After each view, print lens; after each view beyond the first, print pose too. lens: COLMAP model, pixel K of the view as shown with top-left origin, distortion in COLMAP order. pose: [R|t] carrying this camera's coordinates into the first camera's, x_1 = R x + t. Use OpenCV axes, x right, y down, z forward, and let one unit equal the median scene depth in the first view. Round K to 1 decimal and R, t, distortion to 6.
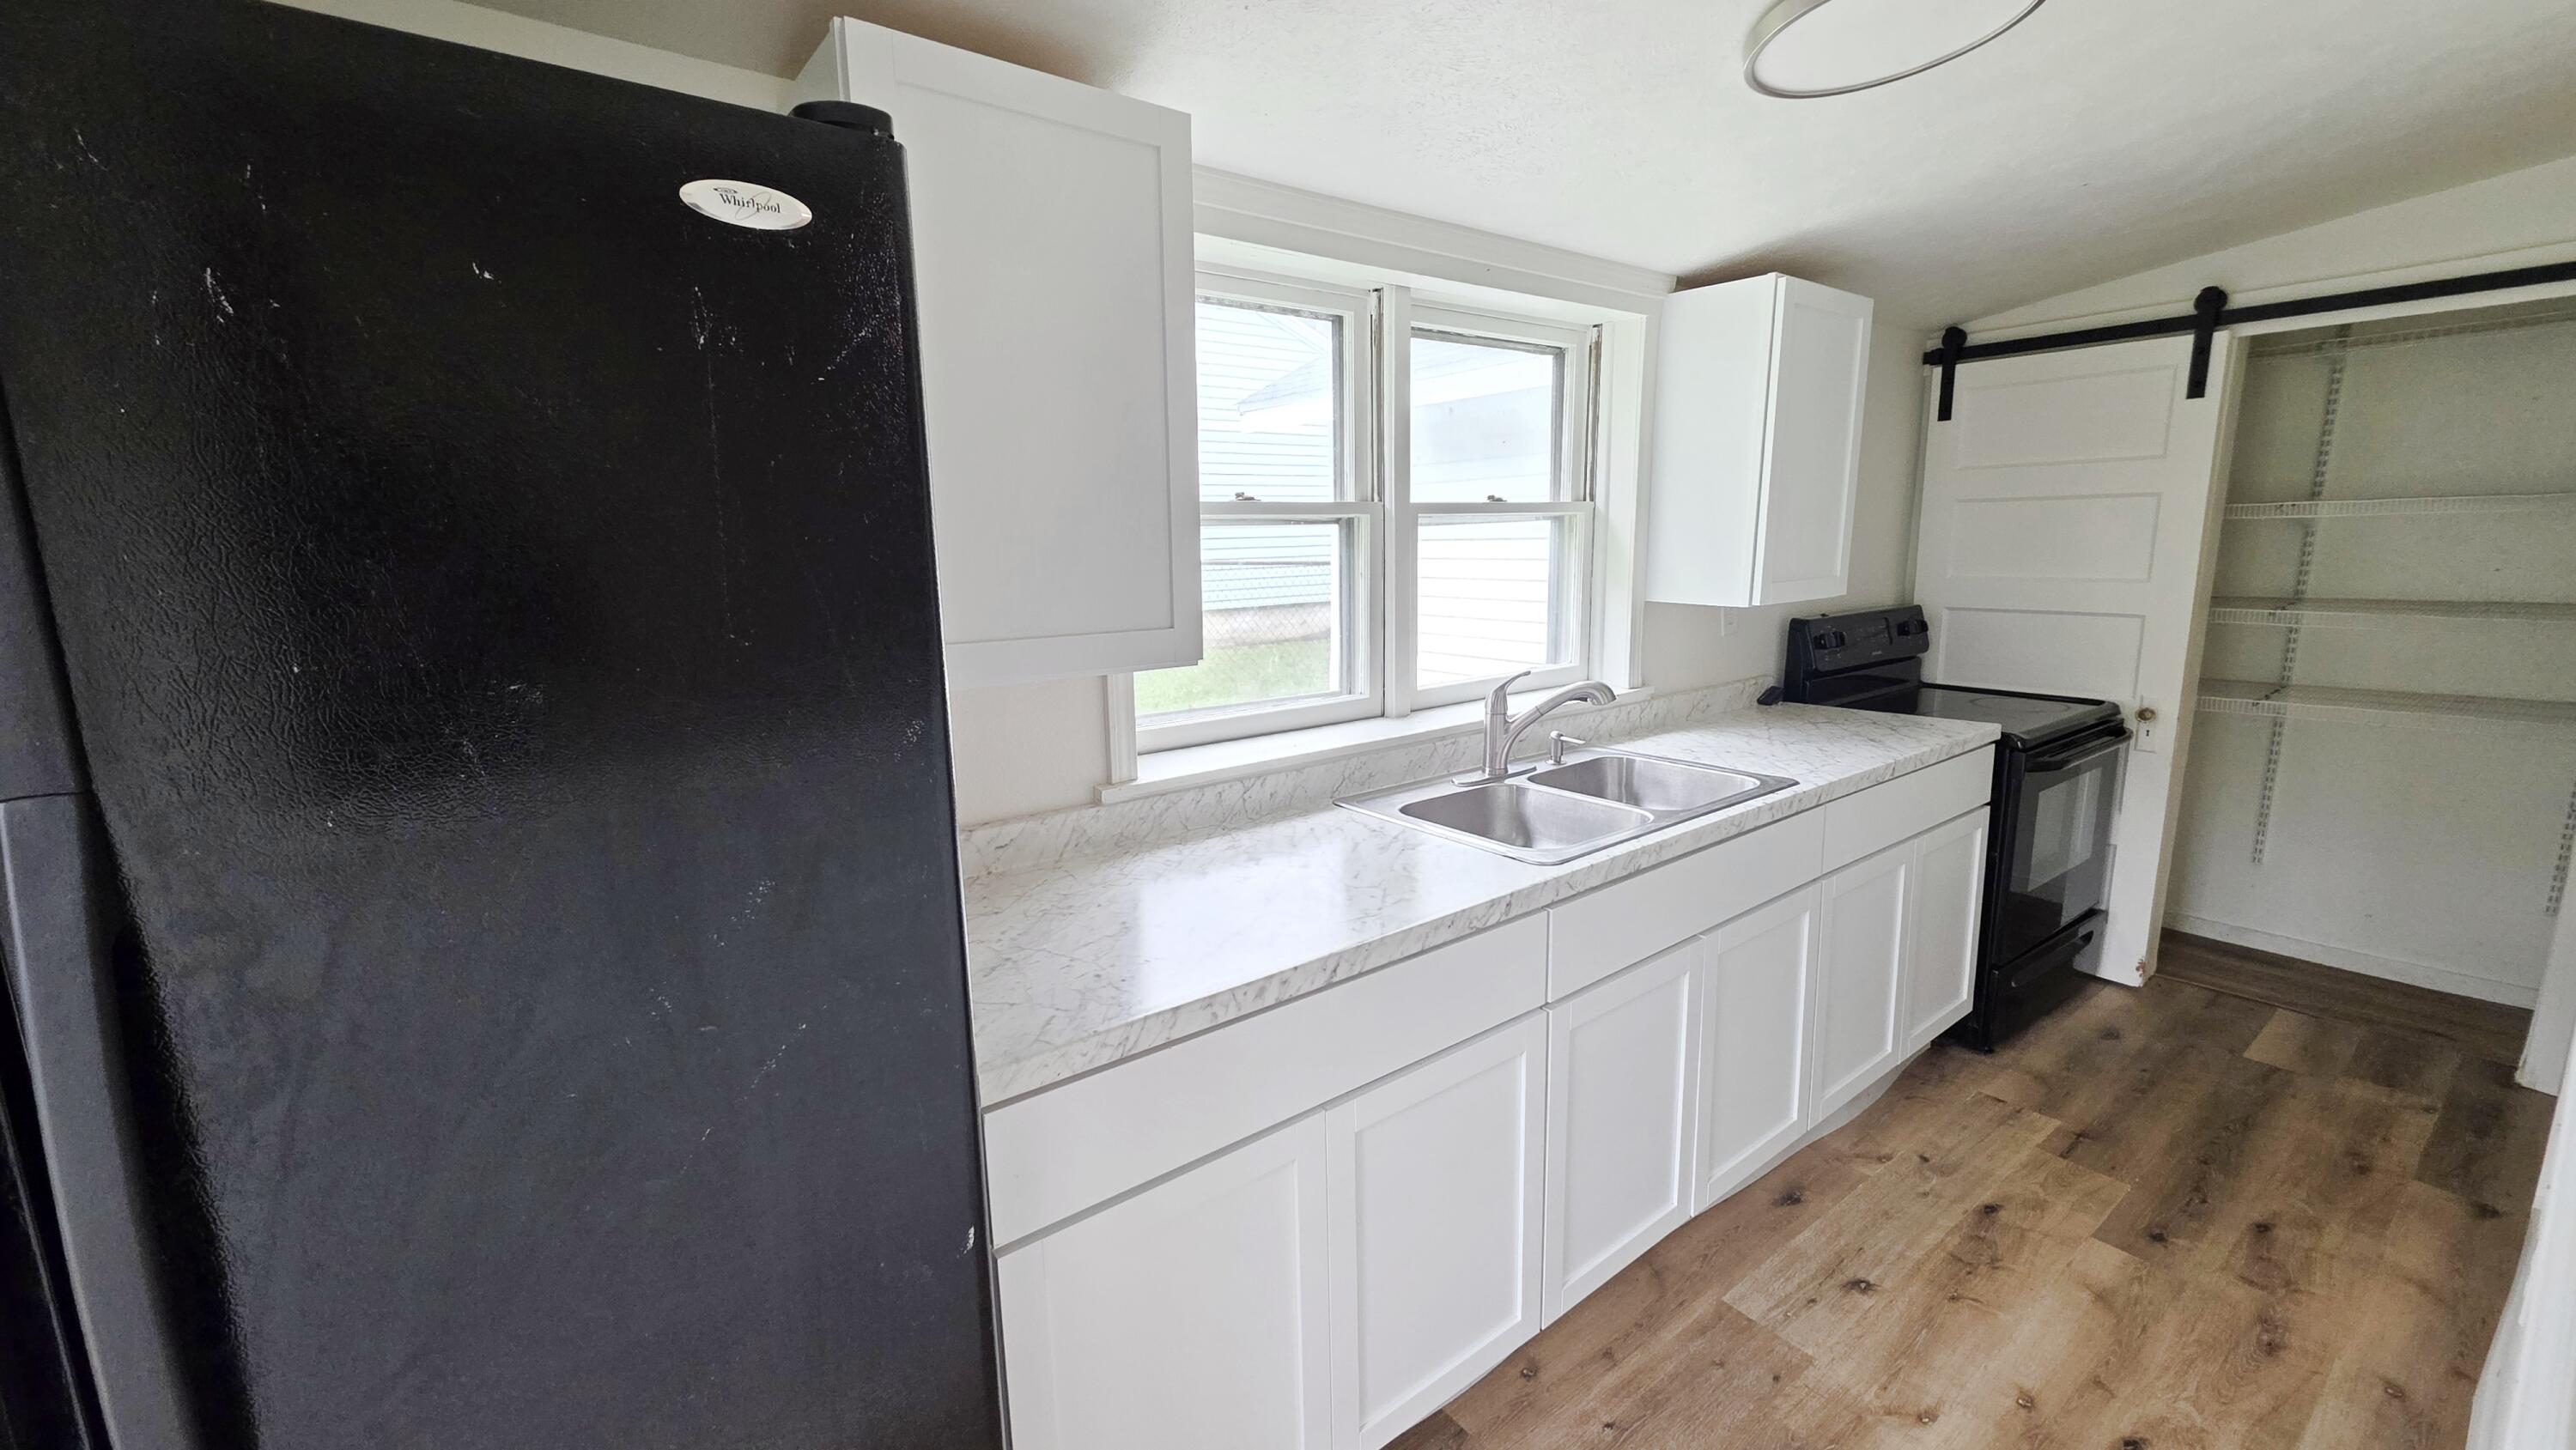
lens RADIAL K [[1023.0, 0, 1286.3], [0, 1023.0, 716.9], [0, 0, 1]] dist [0.008226, -0.000005]
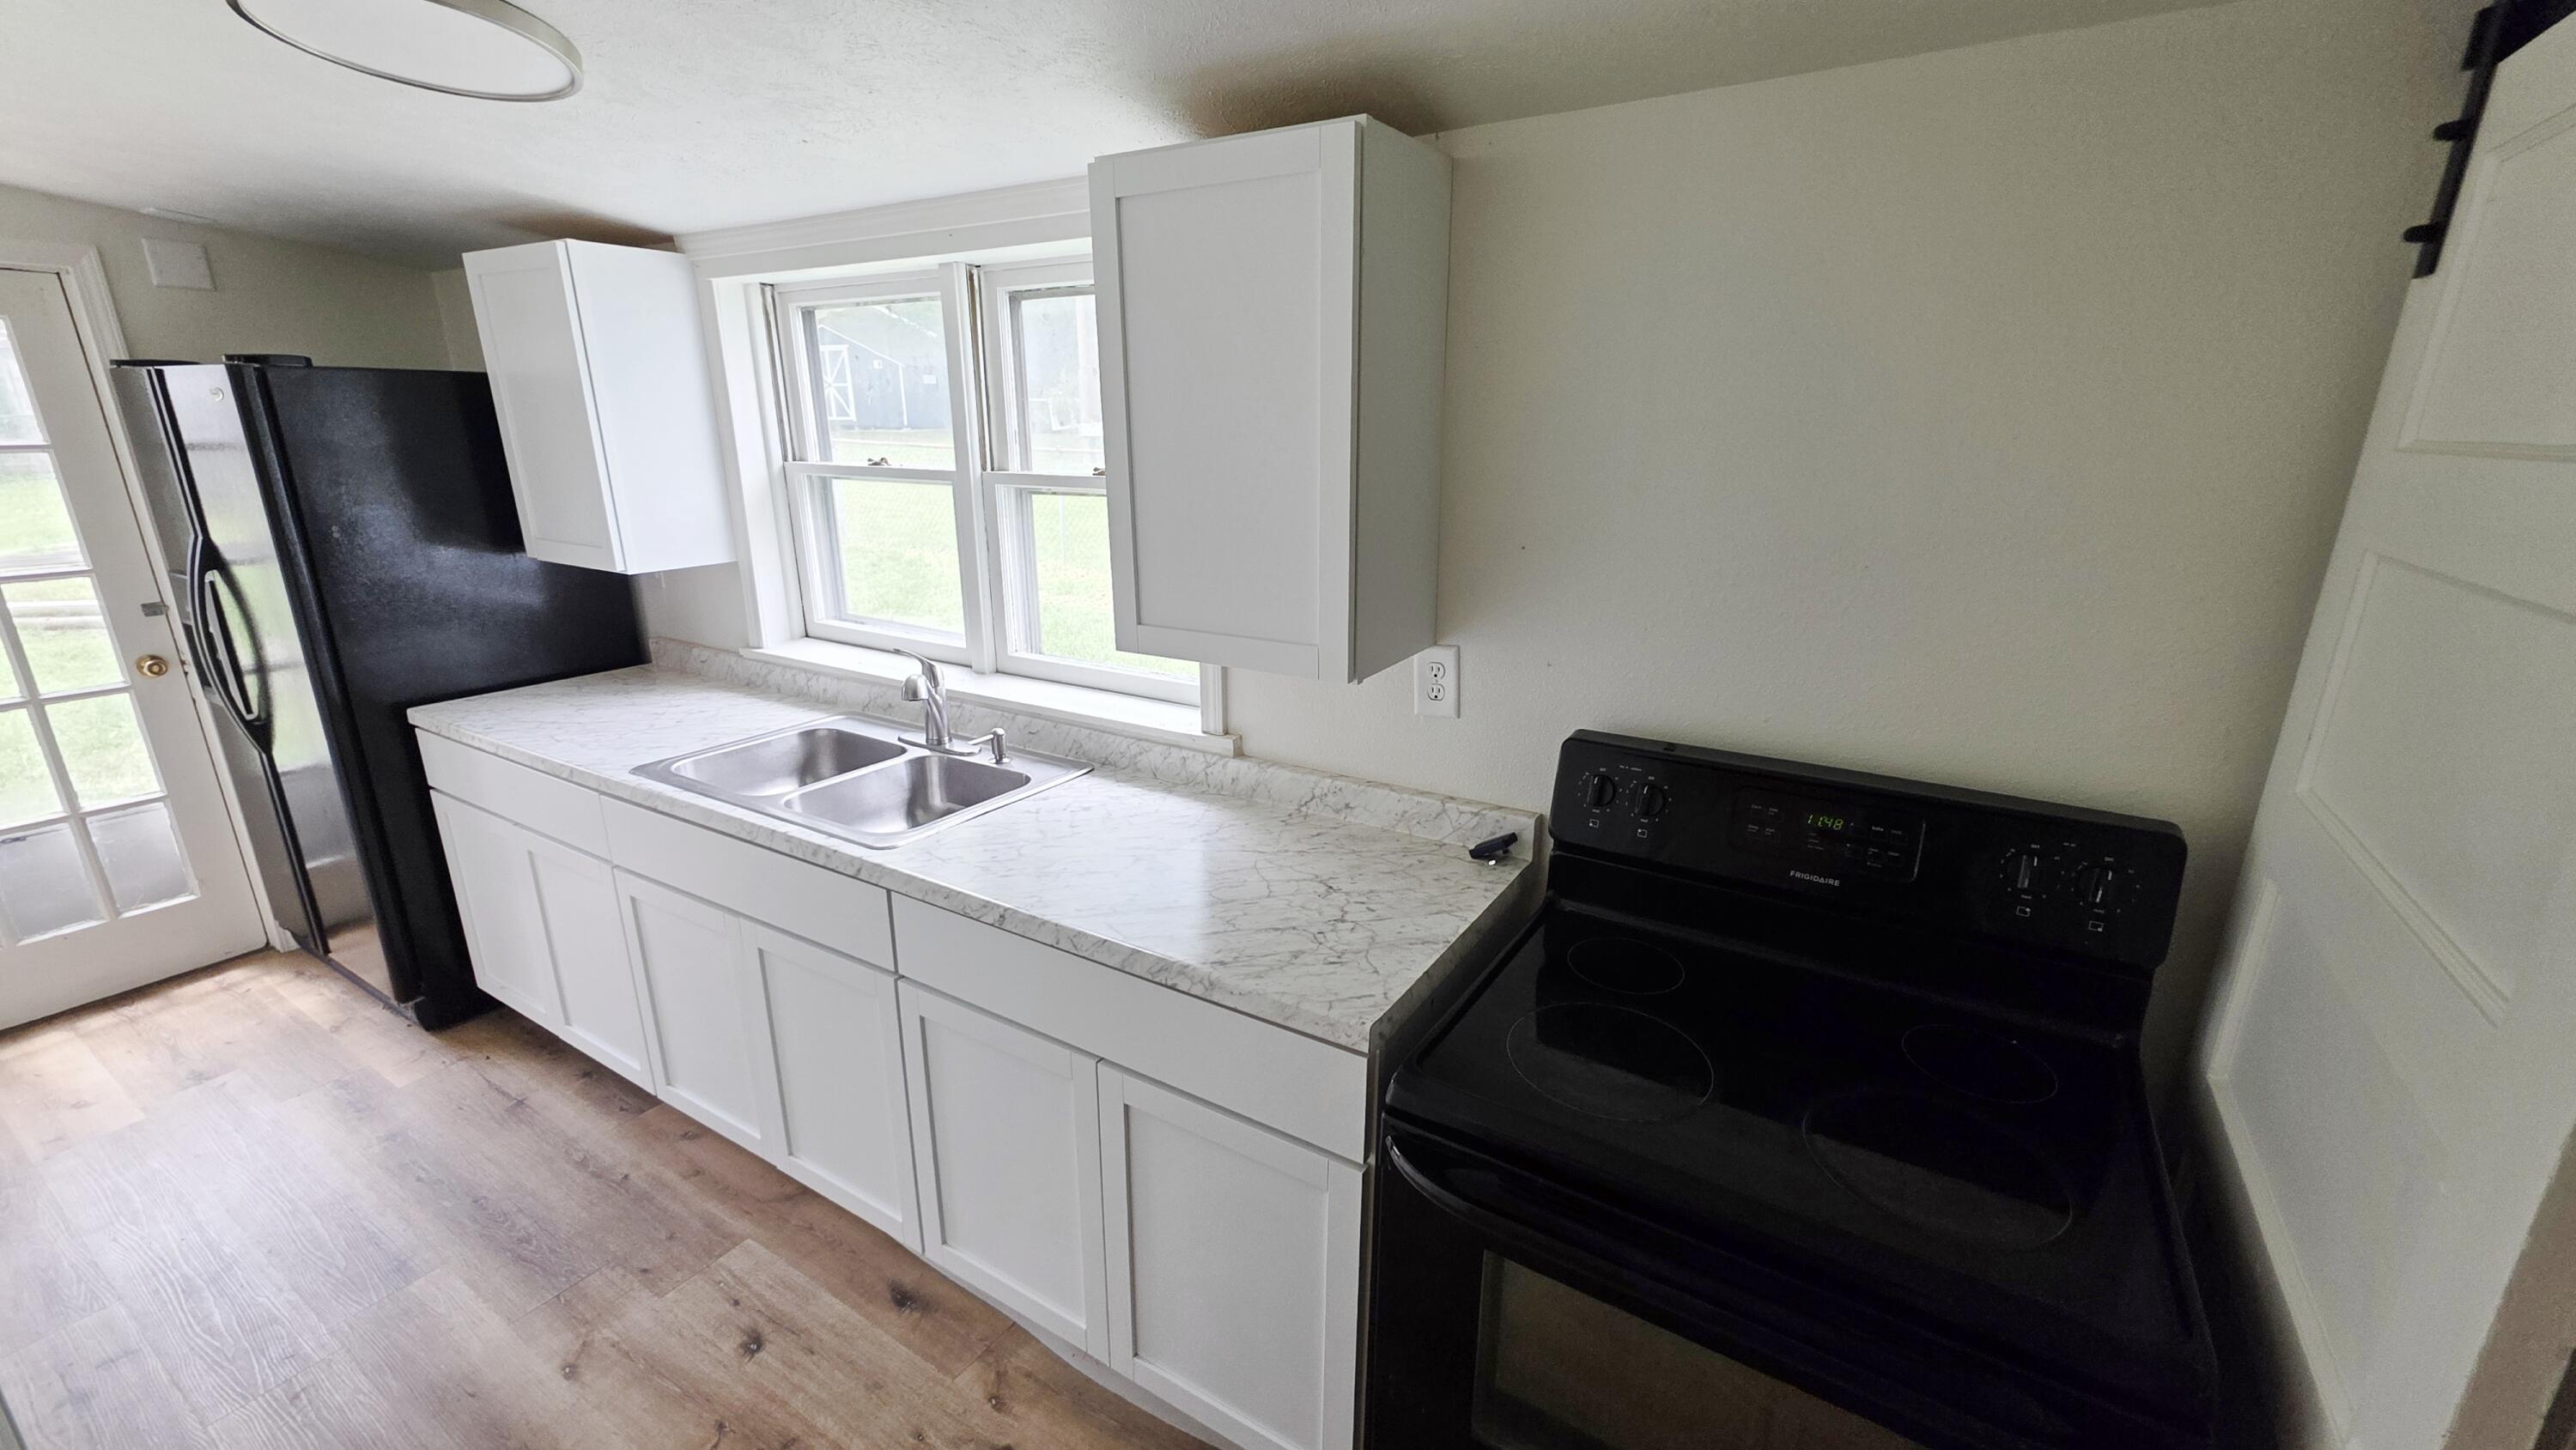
lens RADIAL K [[1037.2, 0, 1288.0], [0, 1037.2, 725.0], [0, 0, 1]] dist [0.013448, 0.000033]
pose [[0.357547, 0.284708, -0.889439, 1.461556], [-0.176853, 0.955806, 0.234859, -0.314865], [0.916997, 0.073327, 0.392097, 1.053336]]
